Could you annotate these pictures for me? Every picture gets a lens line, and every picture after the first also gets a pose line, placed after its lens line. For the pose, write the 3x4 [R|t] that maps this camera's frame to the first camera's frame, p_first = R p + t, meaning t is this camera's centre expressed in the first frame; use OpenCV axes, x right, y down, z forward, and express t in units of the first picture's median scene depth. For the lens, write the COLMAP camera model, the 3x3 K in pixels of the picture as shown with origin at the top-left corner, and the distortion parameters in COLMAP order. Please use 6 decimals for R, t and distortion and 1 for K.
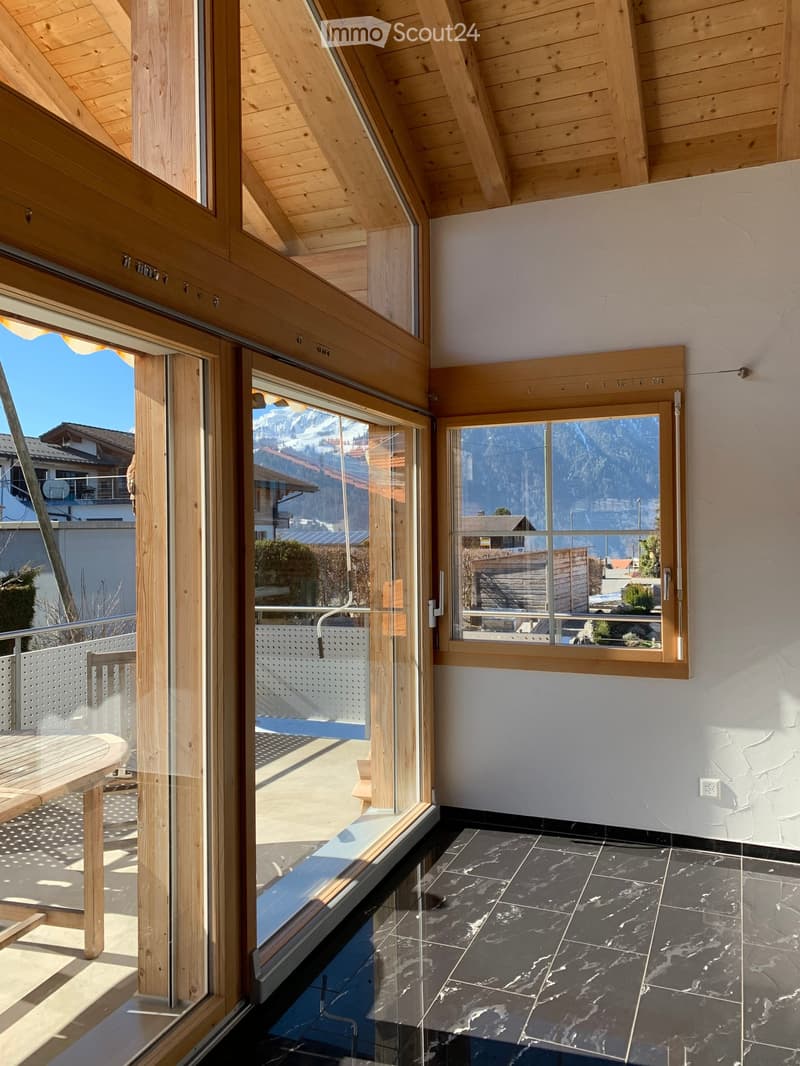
lens RADIAL K [[816.0, 0, 399.1], [0, 816.0, 528.3], [0, 0, 1]] dist [0.037620, -0.030687]
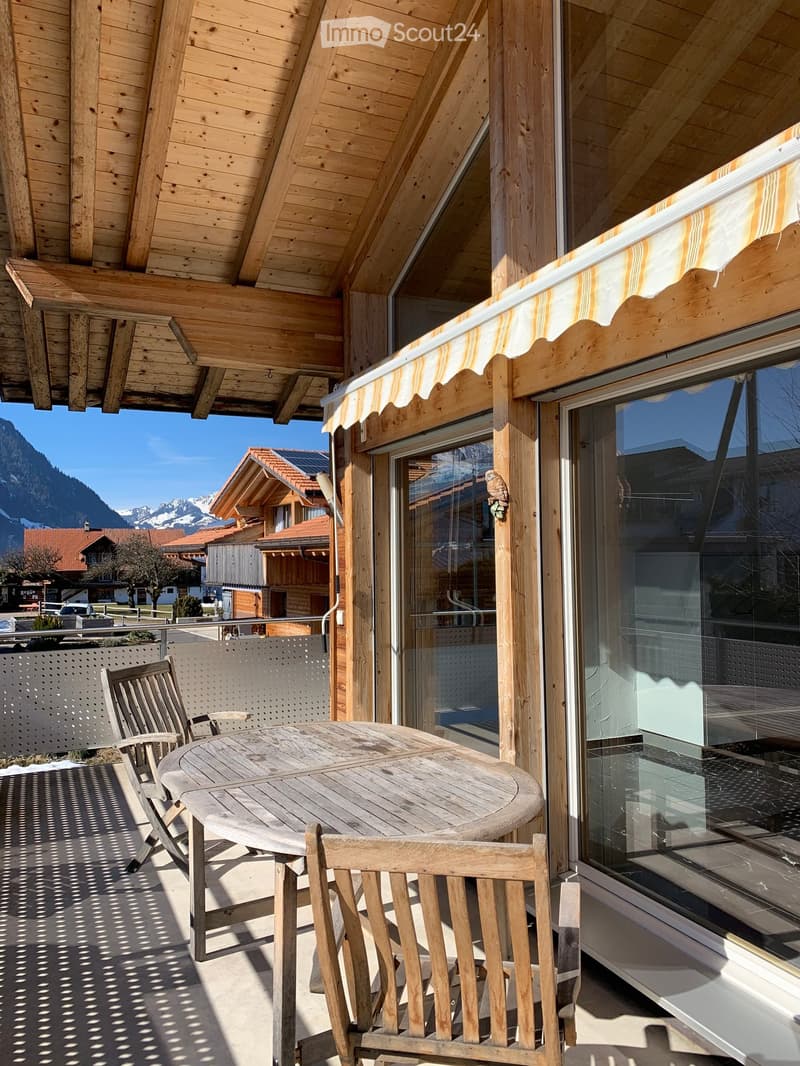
lens RADIAL K [[816.0, 0, 399.8], [0, 816.0, 530.5], [0, 0, 1]] dist [0.037620, -0.030687]
pose [[0.690083, 0.026868, 0.723231, -1.387395], [0.000400, 0.999296, -0.037505, 0.053600], [-0.723730, 0.026171, 0.689587, 0.230220]]
